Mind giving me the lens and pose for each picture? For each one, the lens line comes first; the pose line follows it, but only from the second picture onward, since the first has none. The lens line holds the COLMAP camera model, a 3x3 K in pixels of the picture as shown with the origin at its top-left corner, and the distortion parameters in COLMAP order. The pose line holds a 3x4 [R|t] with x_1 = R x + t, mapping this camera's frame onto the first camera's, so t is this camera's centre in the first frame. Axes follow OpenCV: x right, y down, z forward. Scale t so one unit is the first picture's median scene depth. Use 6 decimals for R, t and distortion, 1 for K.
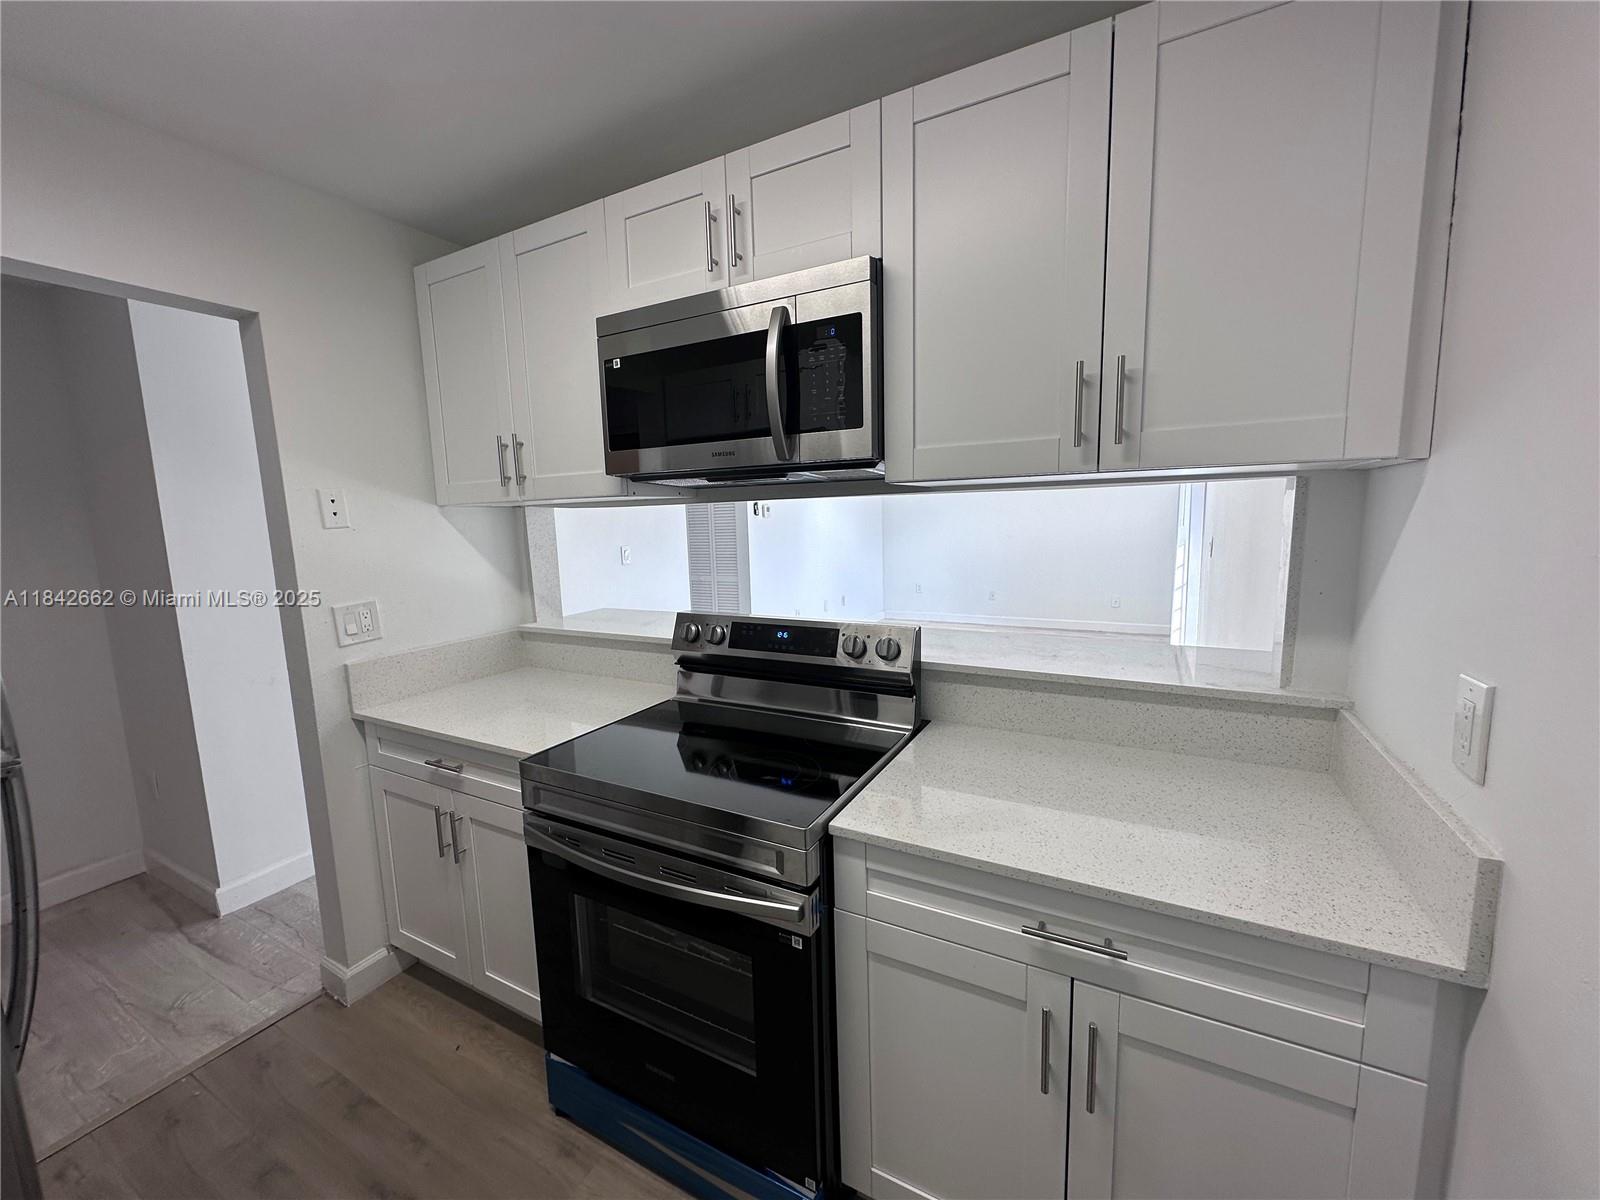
lens RADIAL K [[640.0, 0, 800.0], [0, 640.0, 600.0], [0, 0, 1]] dist [-0.006557, 0.000586]
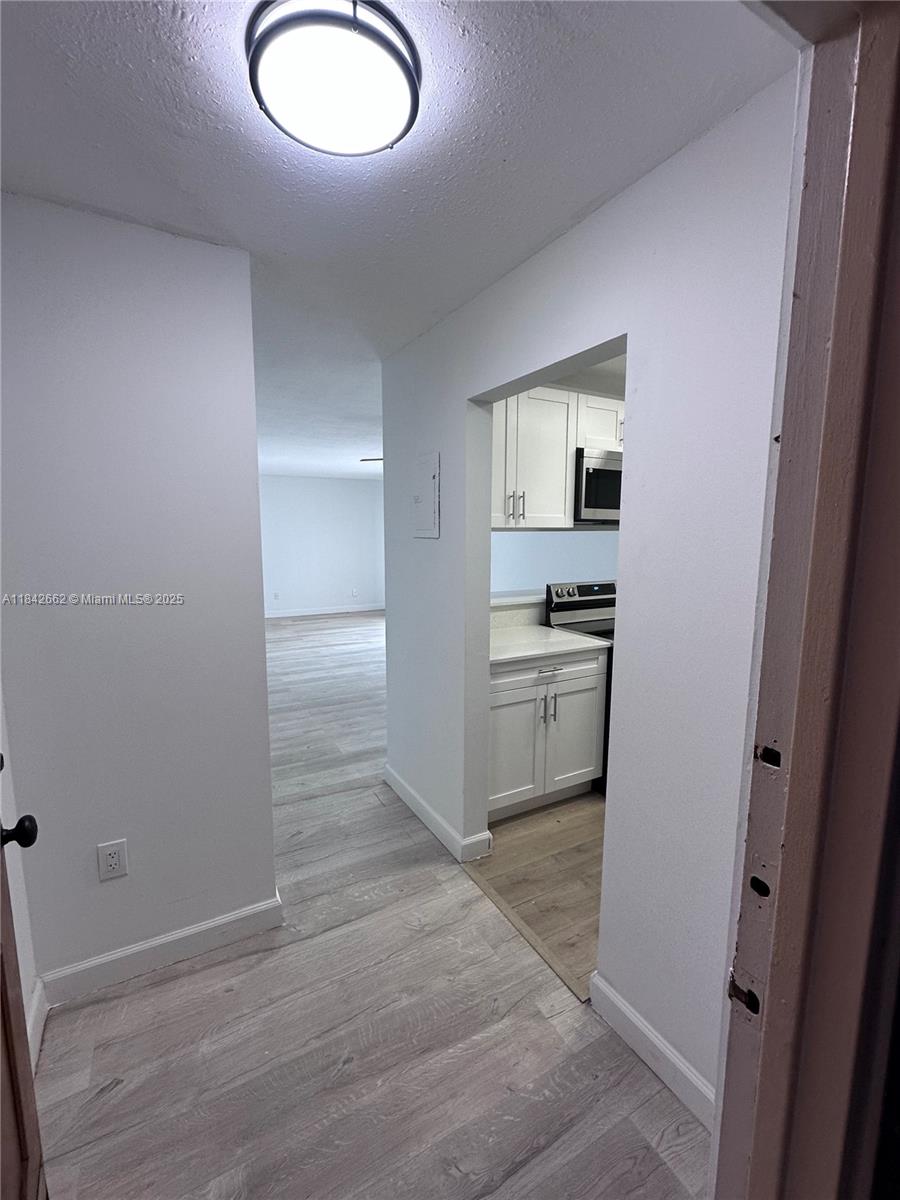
lens RADIAL K [[520.0, 0, 450.0], [0, 520.0, 600.0], [0, 0, 1]] dist [0.000278, 0.000004]
pose [[0.535821, -0.083056, 0.840237, -1.960430], [0.096829, 0.994629, 0.036569, -0.025735], [-0.838761, 0.061765, 0.540985, 0.412360]]
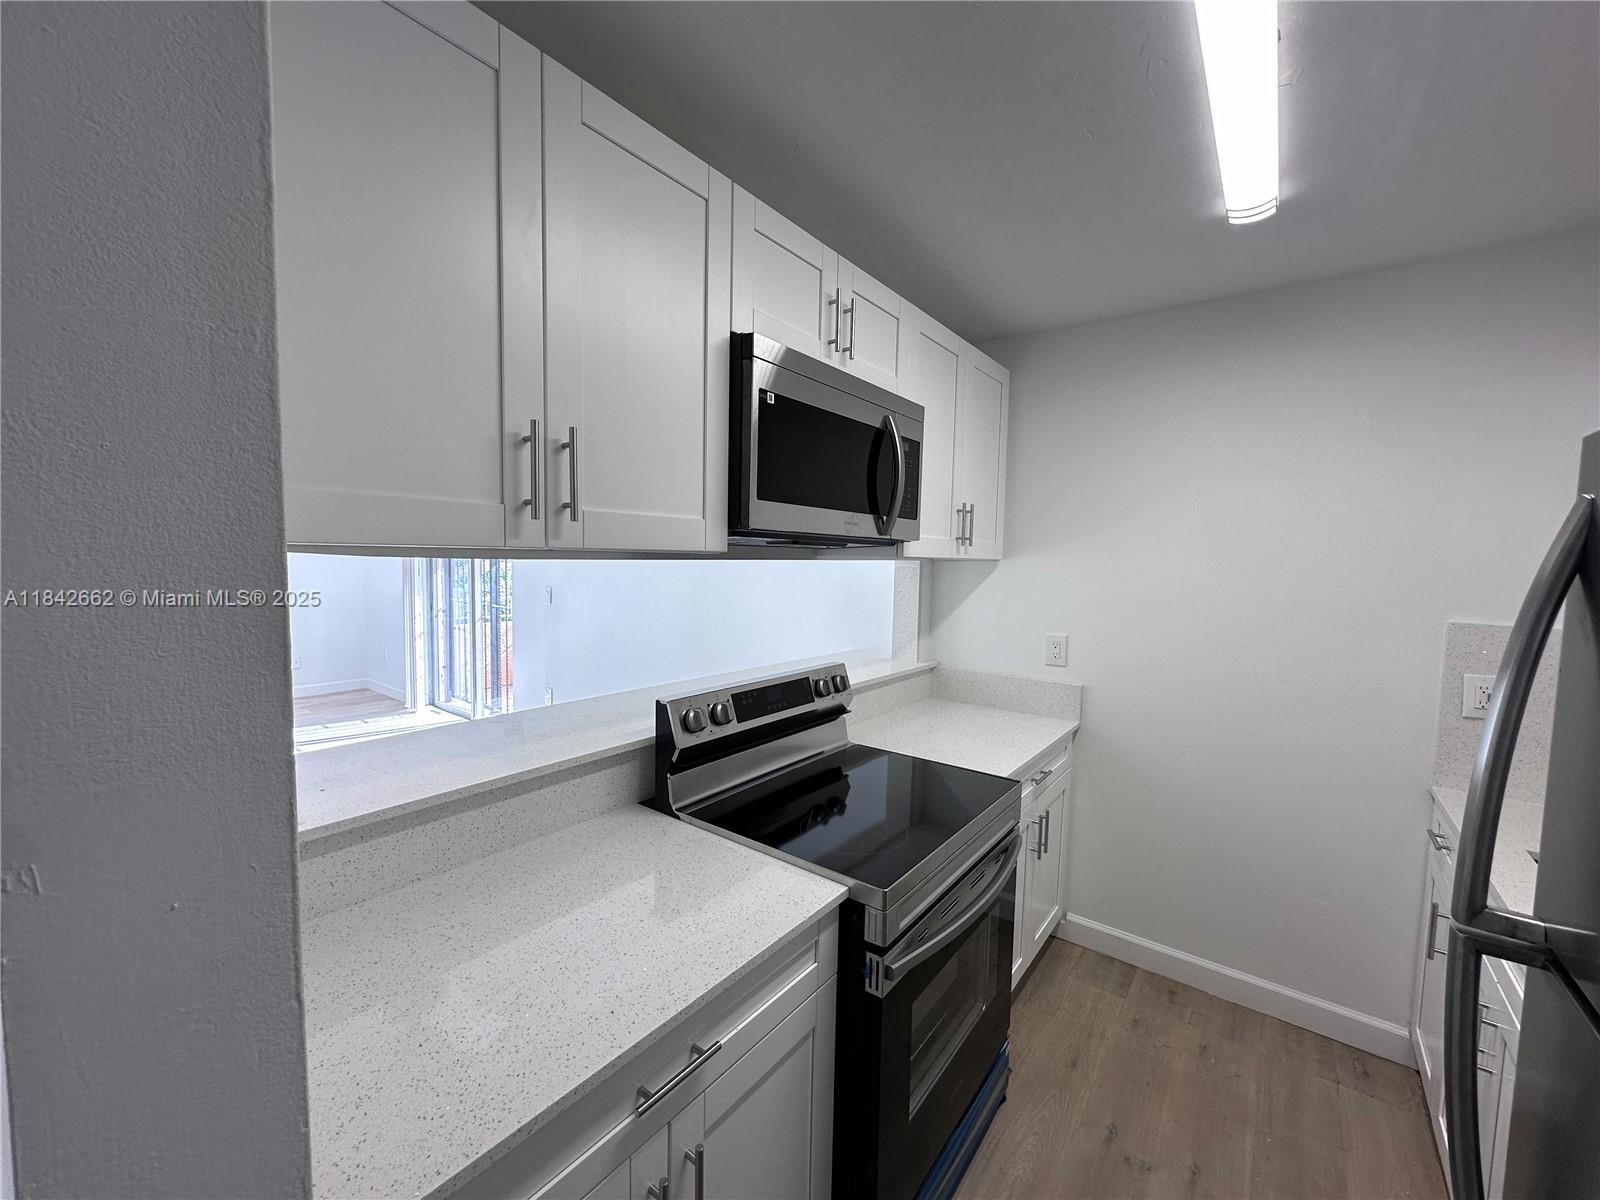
lens RADIAL K [[640.0, 0, 800.0], [0, 640.0, 600.0], [0, 0, 1]] dist [-0.006557, 0.000586]
pose [[0.158747, -0.036697, 0.986637, -1.020360], [0.108152, 0.993942, 0.019568, -0.109999], [-0.981378, 0.103601, 0.161754, 0.782918]]
